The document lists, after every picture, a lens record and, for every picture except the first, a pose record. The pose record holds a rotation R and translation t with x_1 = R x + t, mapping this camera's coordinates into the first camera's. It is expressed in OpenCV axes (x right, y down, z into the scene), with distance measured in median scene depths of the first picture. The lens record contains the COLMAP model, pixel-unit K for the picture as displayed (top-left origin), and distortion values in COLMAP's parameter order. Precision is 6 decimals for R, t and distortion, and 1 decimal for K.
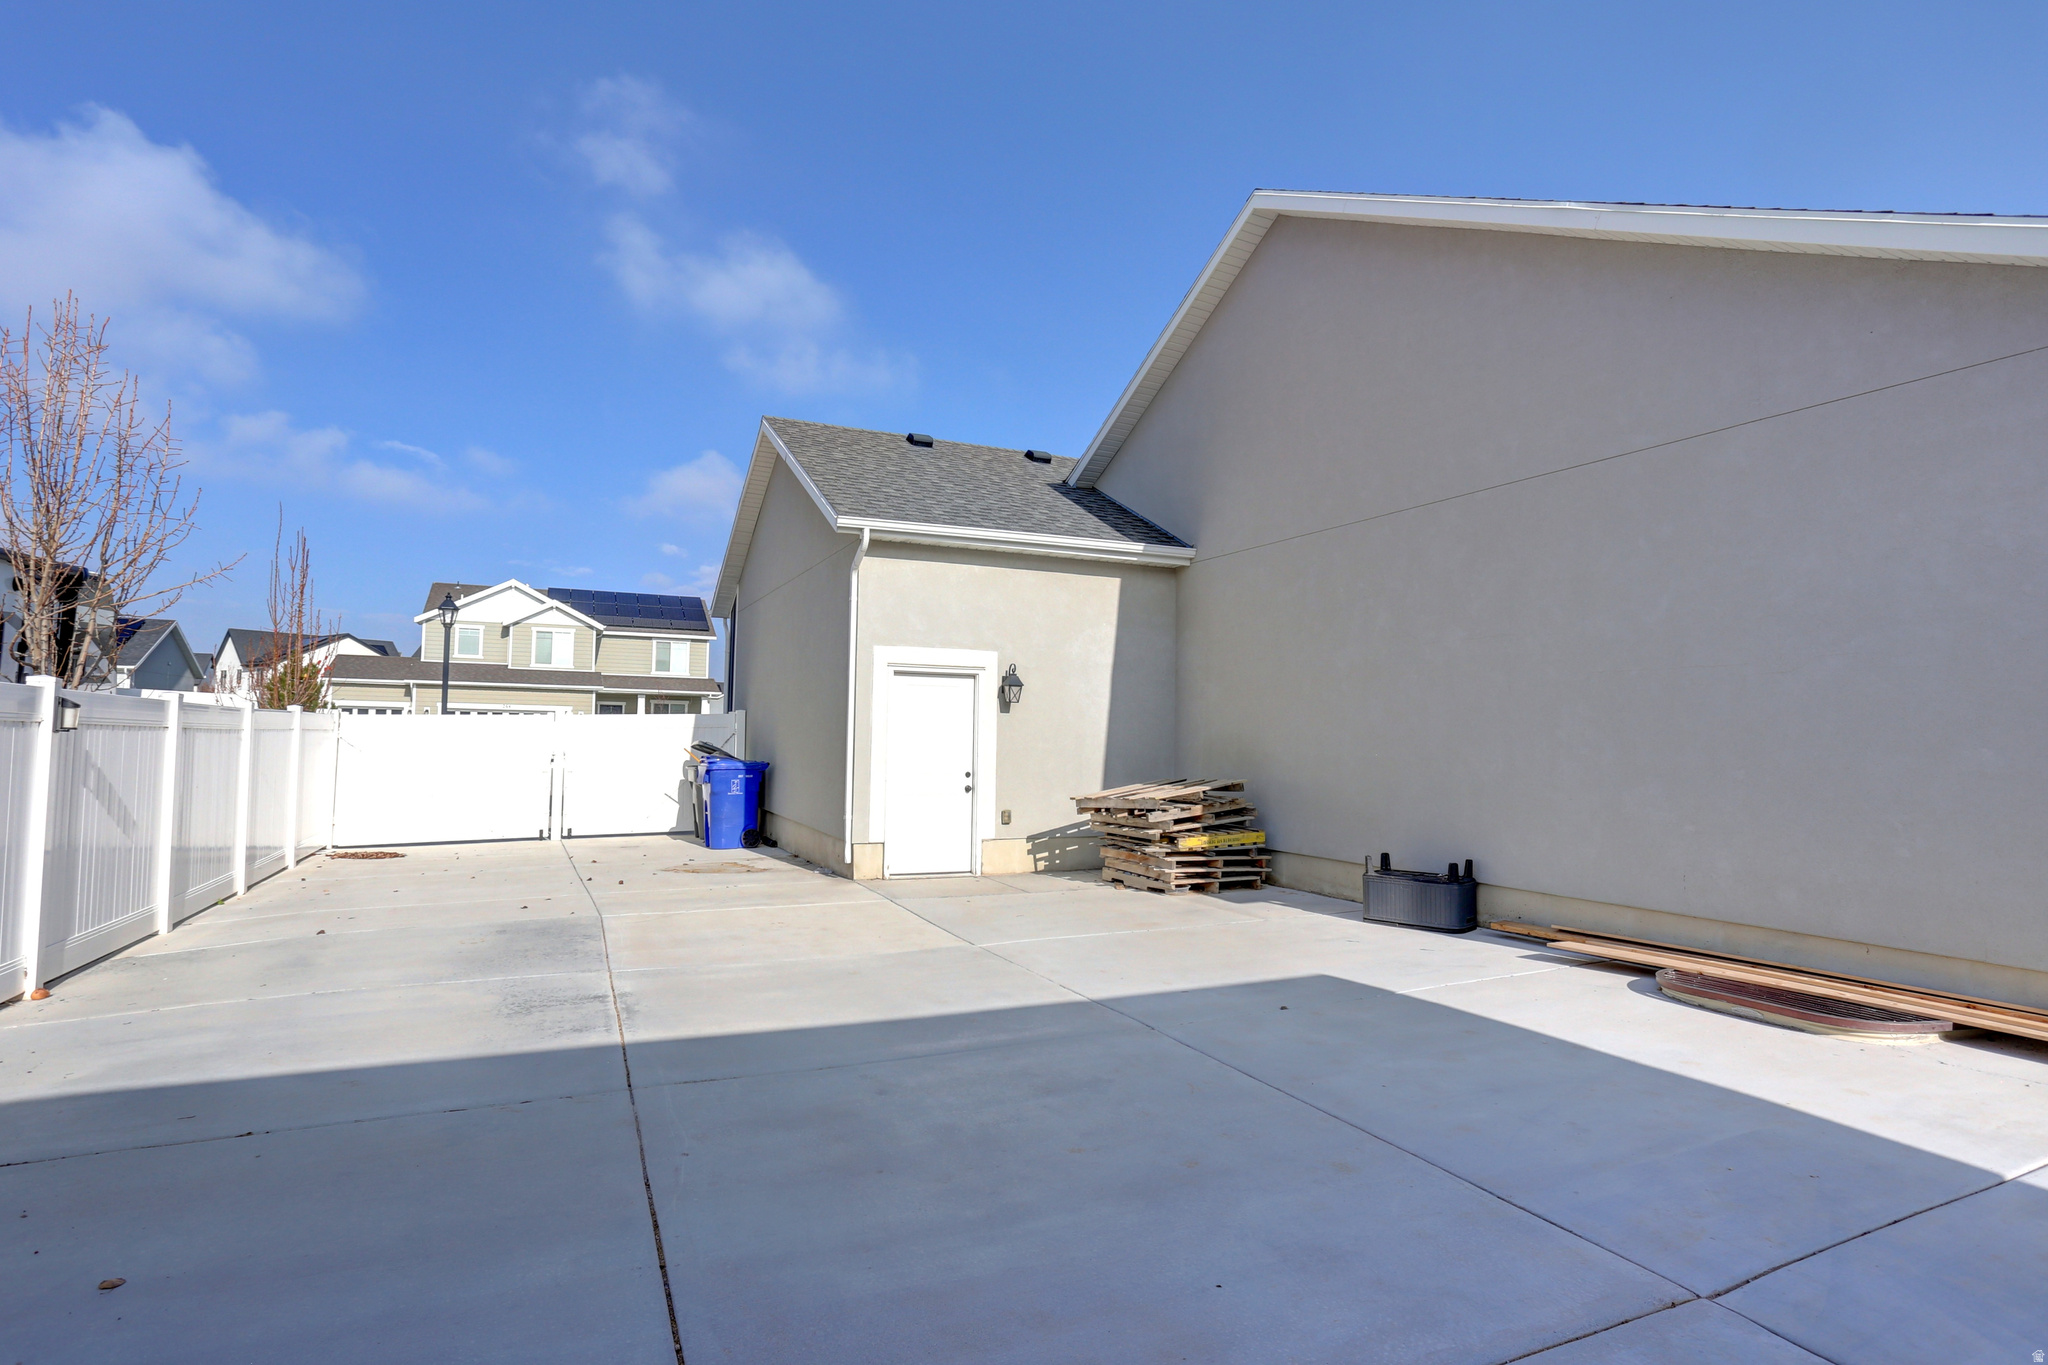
lens RADIAL K [[1052.4, 0, 1024.0], [0, 1052.4, 682.5], [0, 0, 1]] dist [-0.071630, 0.035240]
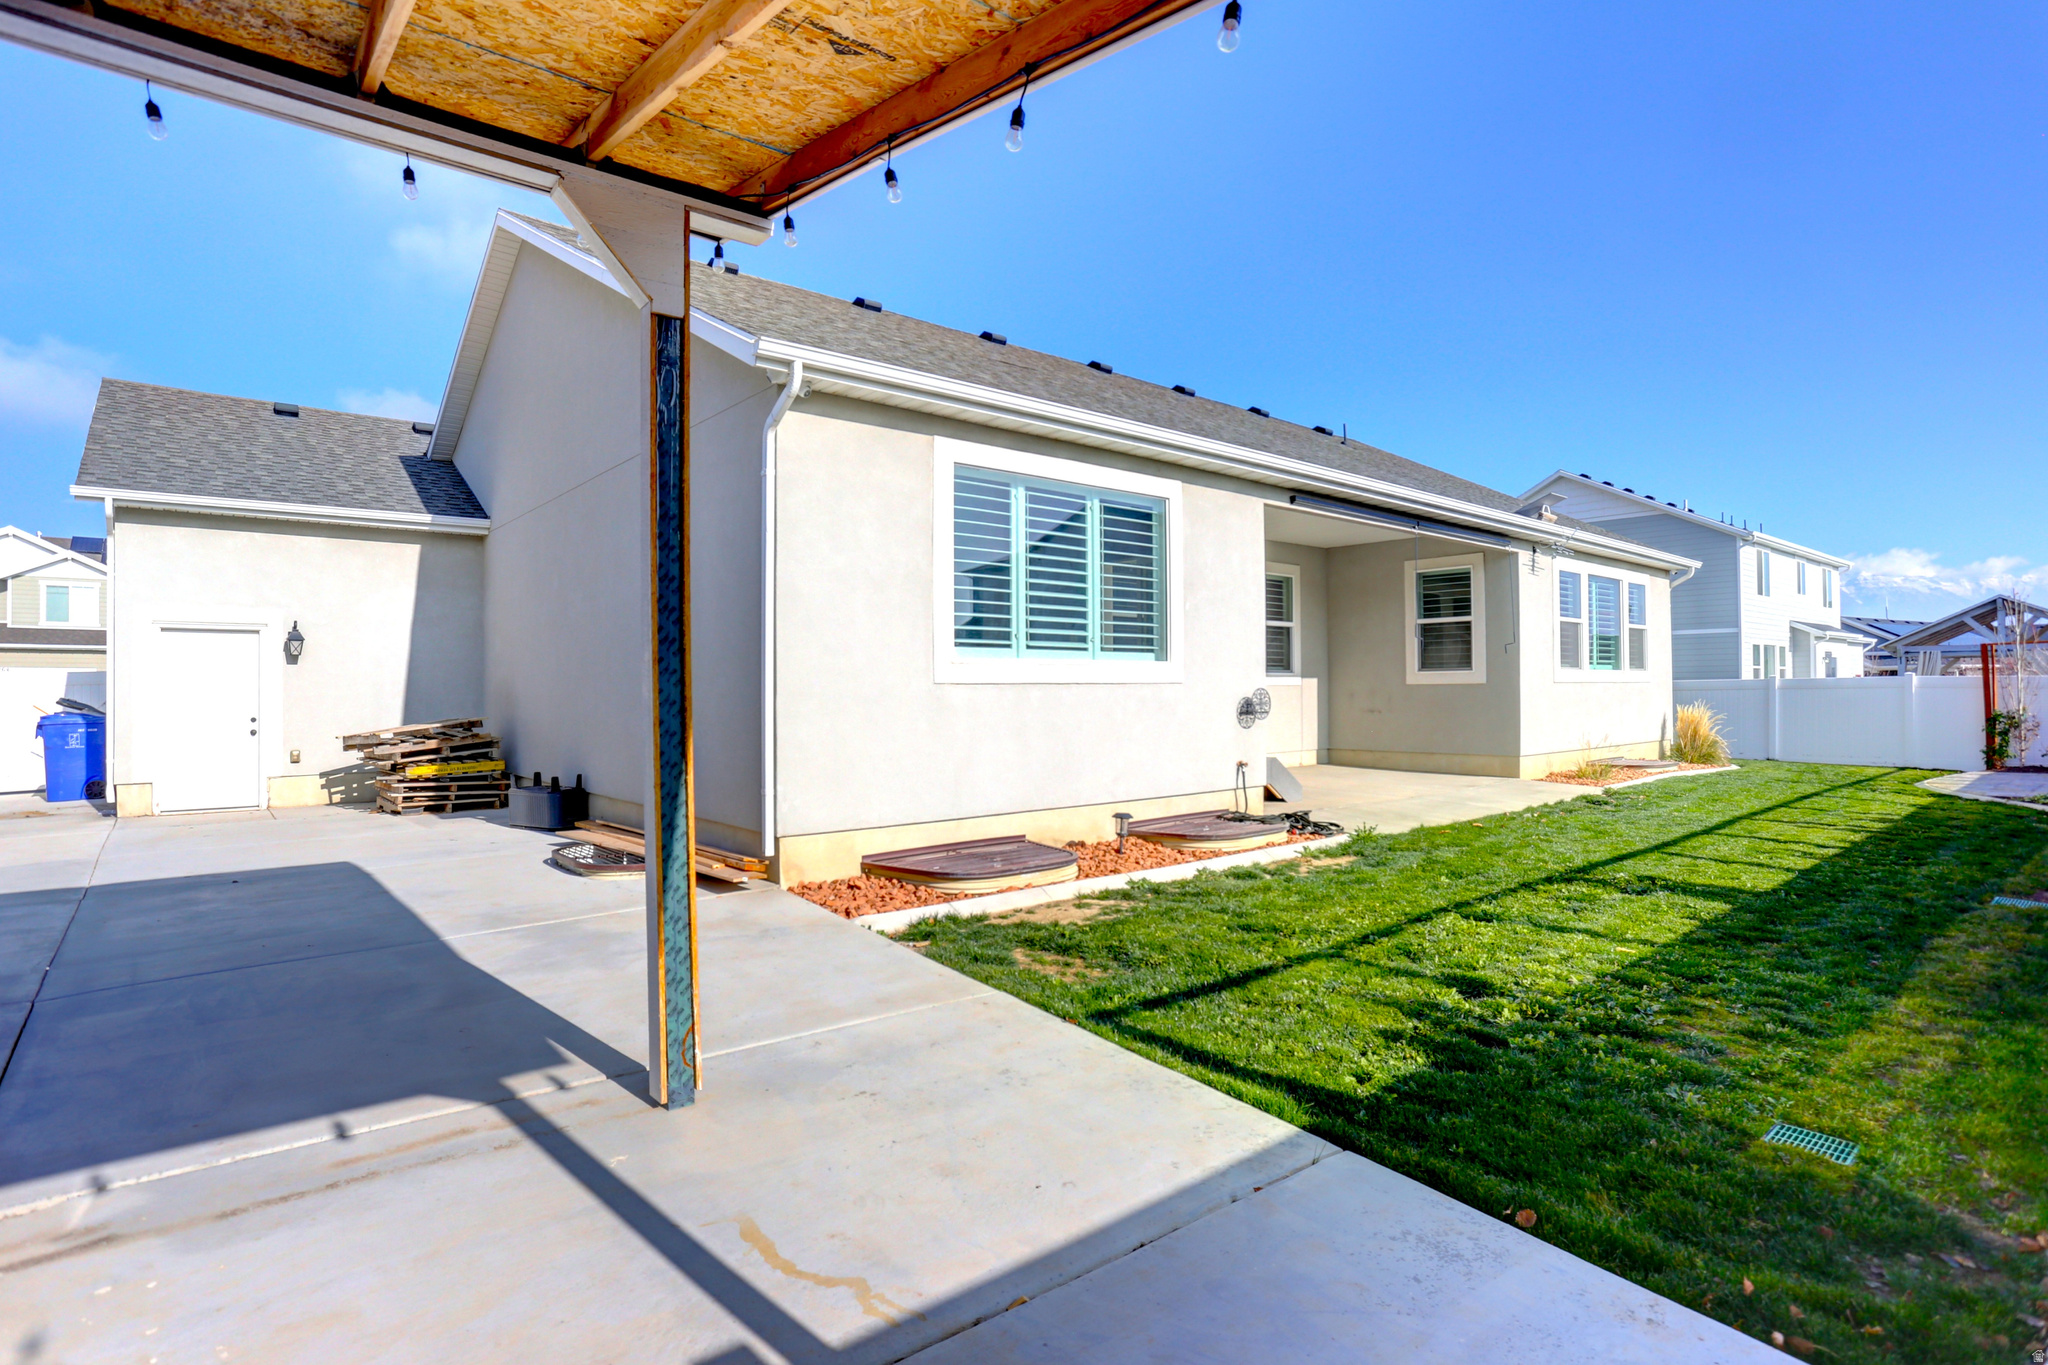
lens RADIAL K [[1052.4, 0, 1024.0], [0, 1052.4, 682.5], [0, 0, 1]] dist [-0.071630, 0.035240]
pose [[0.965843, -0.018308, 0.258479, 0.462147], [0.006929, 0.998969, 0.044867, 0.004089], [-0.259033, -0.041543, 0.964975, -0.267992]]
